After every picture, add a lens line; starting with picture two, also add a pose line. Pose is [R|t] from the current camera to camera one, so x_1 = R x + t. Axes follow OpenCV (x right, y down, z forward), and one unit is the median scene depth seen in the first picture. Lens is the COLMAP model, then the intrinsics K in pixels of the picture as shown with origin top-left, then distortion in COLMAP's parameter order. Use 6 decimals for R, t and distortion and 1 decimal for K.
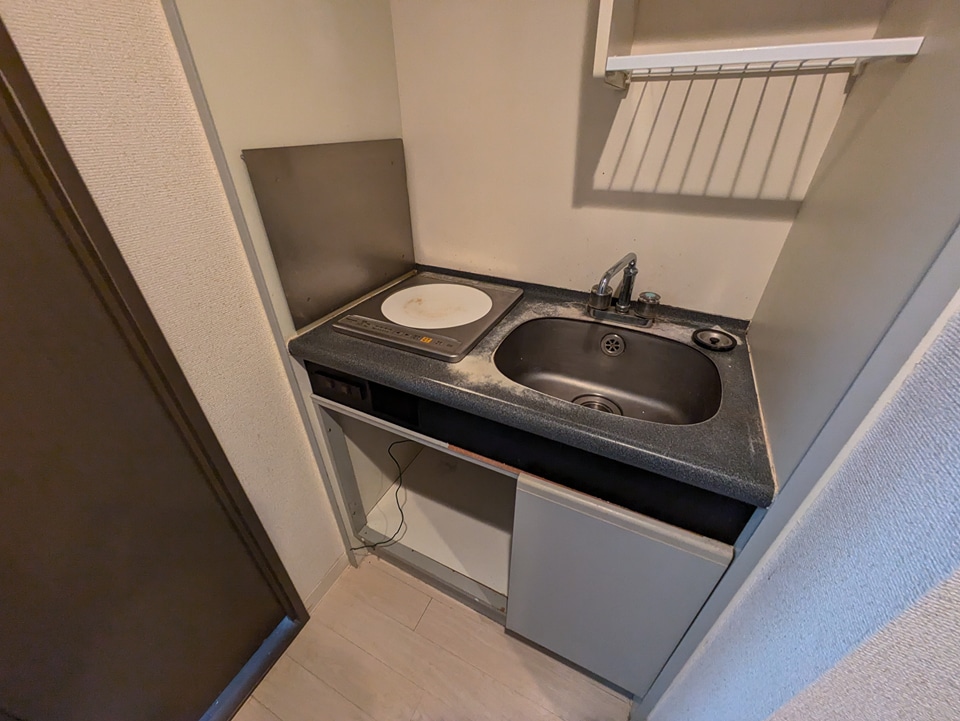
lens RADIAL K [[379.3, 0, 482.6], [0, 379.3, 365.3], [0, 0, 1]] dist [0.001867, -0.000049]
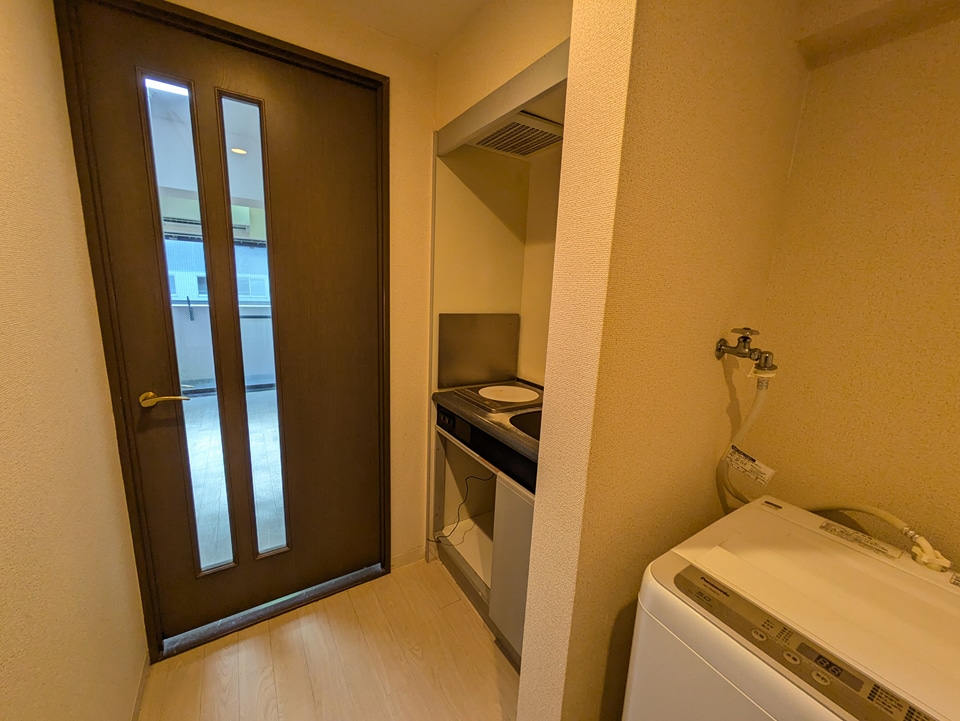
lens RADIAL K [[379.3, 0, 482.5], [0, 379.3, 362.1], [0, 0, 1]] dist [0.001867, -0.000049]
pose [[0.852766, 0.131619, -0.505437, 0.715784], [-0.319924, 0.896565, -0.306299, 0.319275], [0.412843, 0.422903, 0.806668, -0.621063]]
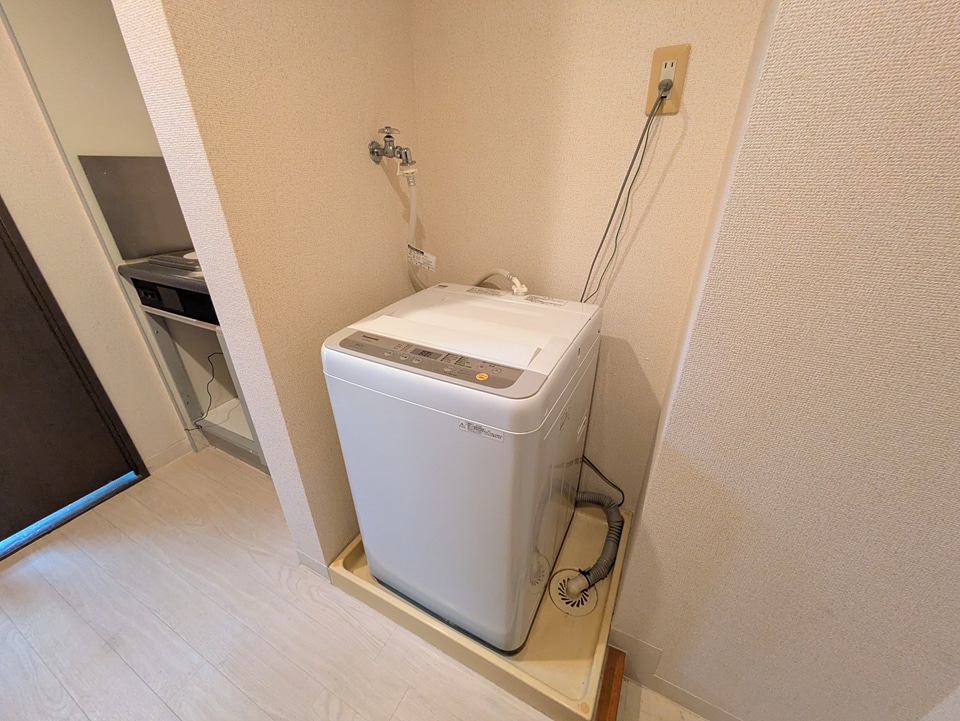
lens RADIAL K [[379.3, 0, 482.4], [0, 379.3, 360.5], [0, 0, 1]] dist [0.001867, -0.000049]
pose [[0.999564, 0.002501, -0.029420, 1.103890], [-0.005752, 0.993809, -0.110954, 0.504988], [0.028960, 0.111075, 0.993390, -0.574423]]
